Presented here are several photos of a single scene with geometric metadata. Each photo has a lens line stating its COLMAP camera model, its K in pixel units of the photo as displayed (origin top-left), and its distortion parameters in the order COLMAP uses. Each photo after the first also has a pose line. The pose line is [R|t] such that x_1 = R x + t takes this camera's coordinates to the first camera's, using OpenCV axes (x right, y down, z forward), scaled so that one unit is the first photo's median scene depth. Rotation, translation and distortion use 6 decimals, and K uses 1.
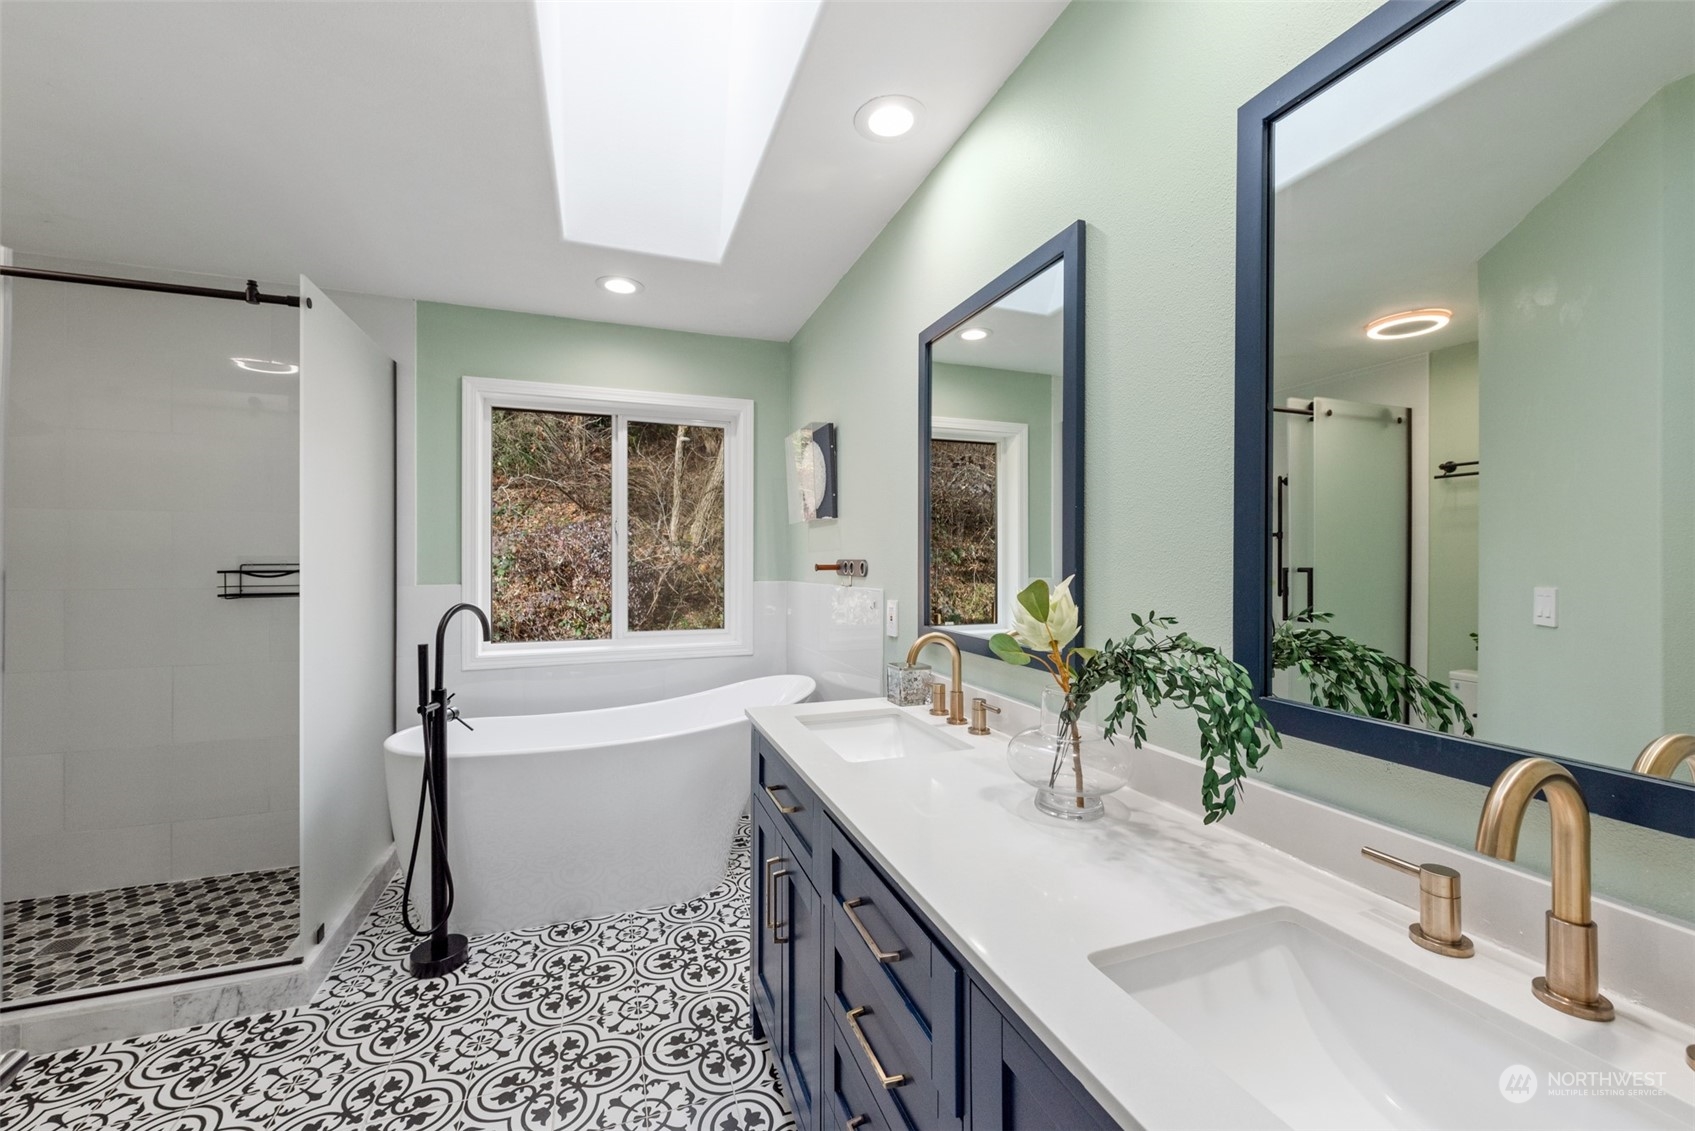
lens RADIAL K [[663.7, 0, 847.4], [0, 663.7, 561.7], [0, 0, 1]] dist [0.002123, 0.000080]
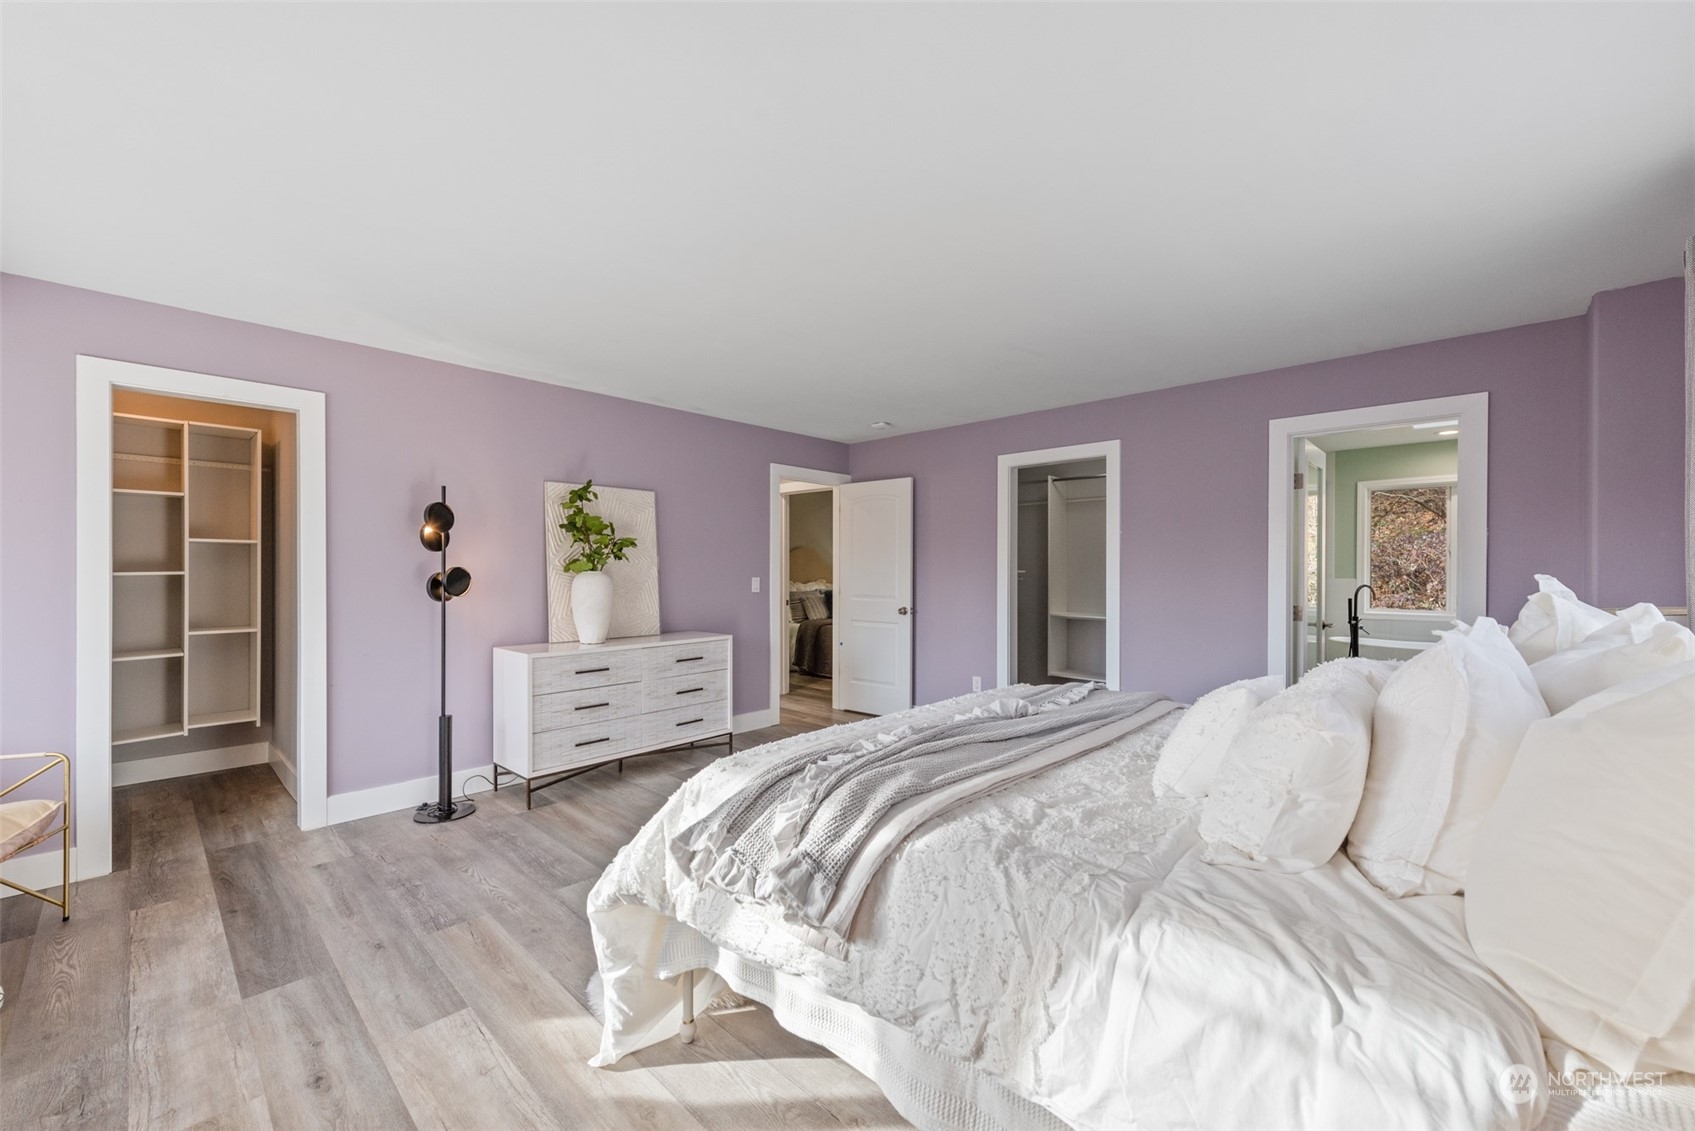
lens RADIAL K [[663.7, 0, 845.0], [0, 663.7, 567.4], [0, 0, 1]] dist [0.002123, 0.000080]
pose [[0.437748, 0.001594, -0.899096, 0.609956], [-0.002428, 0.999997, 0.000591, 0.000274], [0.899095, 0.001924, 0.437750, -1.384686]]
